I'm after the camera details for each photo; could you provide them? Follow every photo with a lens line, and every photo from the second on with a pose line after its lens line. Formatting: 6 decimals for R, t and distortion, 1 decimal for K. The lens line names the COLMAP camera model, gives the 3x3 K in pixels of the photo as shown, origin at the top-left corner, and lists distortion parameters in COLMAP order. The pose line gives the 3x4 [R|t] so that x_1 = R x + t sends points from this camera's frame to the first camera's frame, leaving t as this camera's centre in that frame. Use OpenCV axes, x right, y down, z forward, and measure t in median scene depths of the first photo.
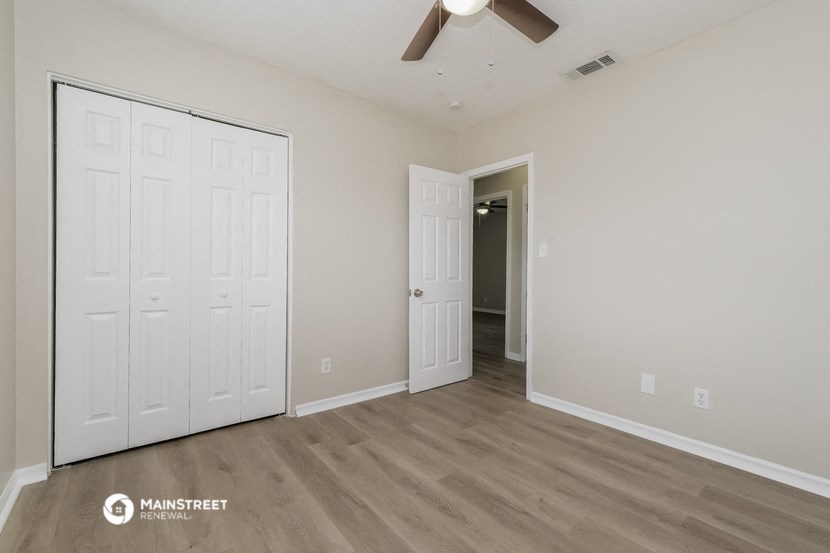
lens RADIAL K [[364.6, 0, 416.0], [0, 364.6, 275.2], [0, 0, 1]] dist [-0.003227, 0.000139]
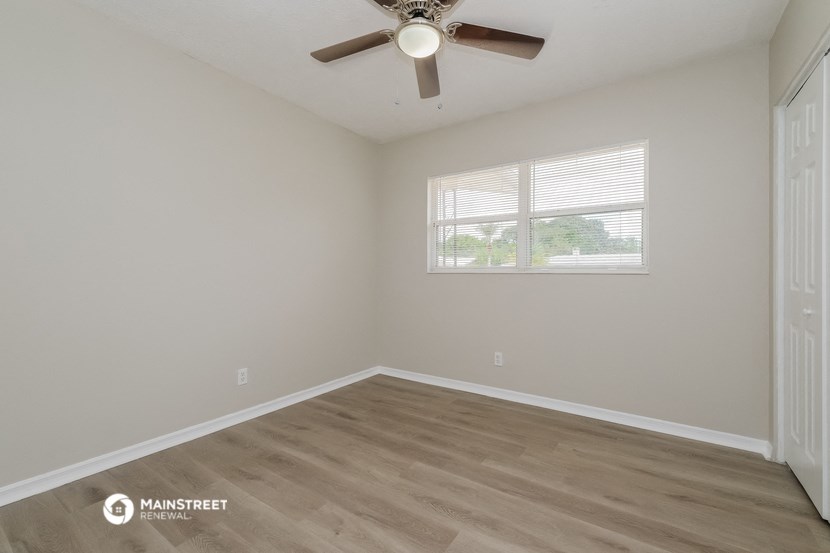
lens RADIAL K [[364.6, 0, 416.2], [0, 364.6, 274.4], [0, 0, 1]] dist [-0.003227, 0.000139]
pose [[-0.954568, -0.015191, -0.297605, 0.449367], [-0.019738, 0.999730, 0.012278, -0.024352], [0.297338, 0.017595, -0.954610, 1.952629]]
